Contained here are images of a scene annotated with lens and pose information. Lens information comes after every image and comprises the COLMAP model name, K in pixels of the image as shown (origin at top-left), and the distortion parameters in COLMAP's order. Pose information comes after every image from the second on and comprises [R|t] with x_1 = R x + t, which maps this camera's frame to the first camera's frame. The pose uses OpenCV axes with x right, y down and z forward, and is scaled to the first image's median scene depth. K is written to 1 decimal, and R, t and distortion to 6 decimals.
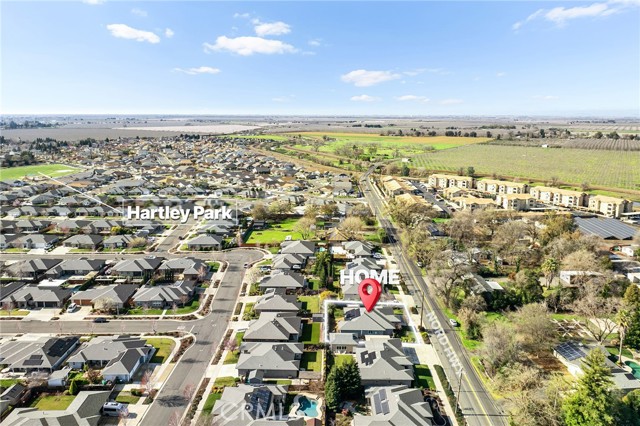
lens RADIAL K [[446.3, 0, 320.0], [0, 446.3, 213.0], [0, 0, 1]] dist [-0.037713, -0.000782]
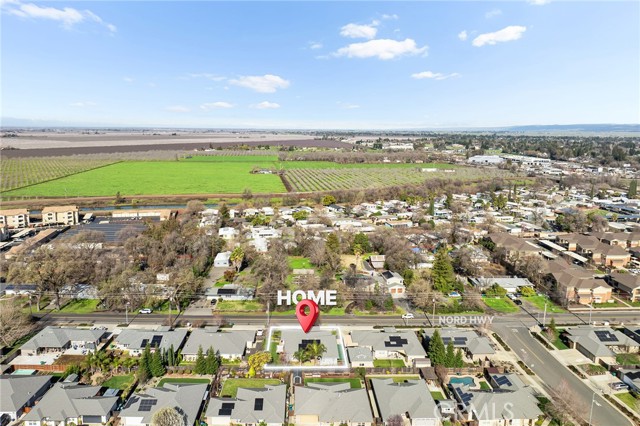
lens RADIAL K [[446.3, 0, 320.0], [0, 446.3, 213.0], [0, 0, 1]] dist [-0.037713, -0.000782]
pose [[-0.041678, -0.174024, 0.983859, -0.790010], [0.193605, 0.964644, 0.178827, -0.194705], [-0.980194, 0.197933, -0.006513, 0.952241]]
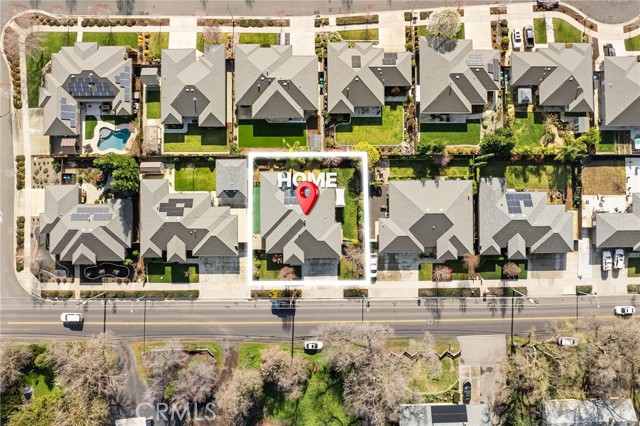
lens RADIAL K [[446.3, 0, 320.0], [0, 446.3, 213.0], [0, 0, 1]] dist [-0.037713, -0.000782]
pose [[0.026861, 0.999218, -0.029012, 0.126315], [-0.233652, 0.034494, 0.971708, -0.433598], [0.971949, -0.019323, 0.234396, 0.895790]]
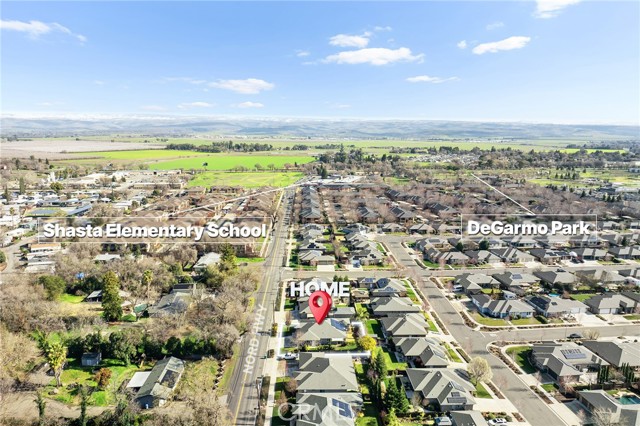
lens RADIAL K [[446.3, 0, 320.0], [0, 446.3, 213.0], [0, 0, 1]] dist [-0.037713, -0.000782]
pose [[-0.998464, -0.004694, -0.055209, 0.180556], [-0.025706, 0.921924, 0.386517, -0.442118], [0.049084, 0.387342, -0.920628, 1.922997]]
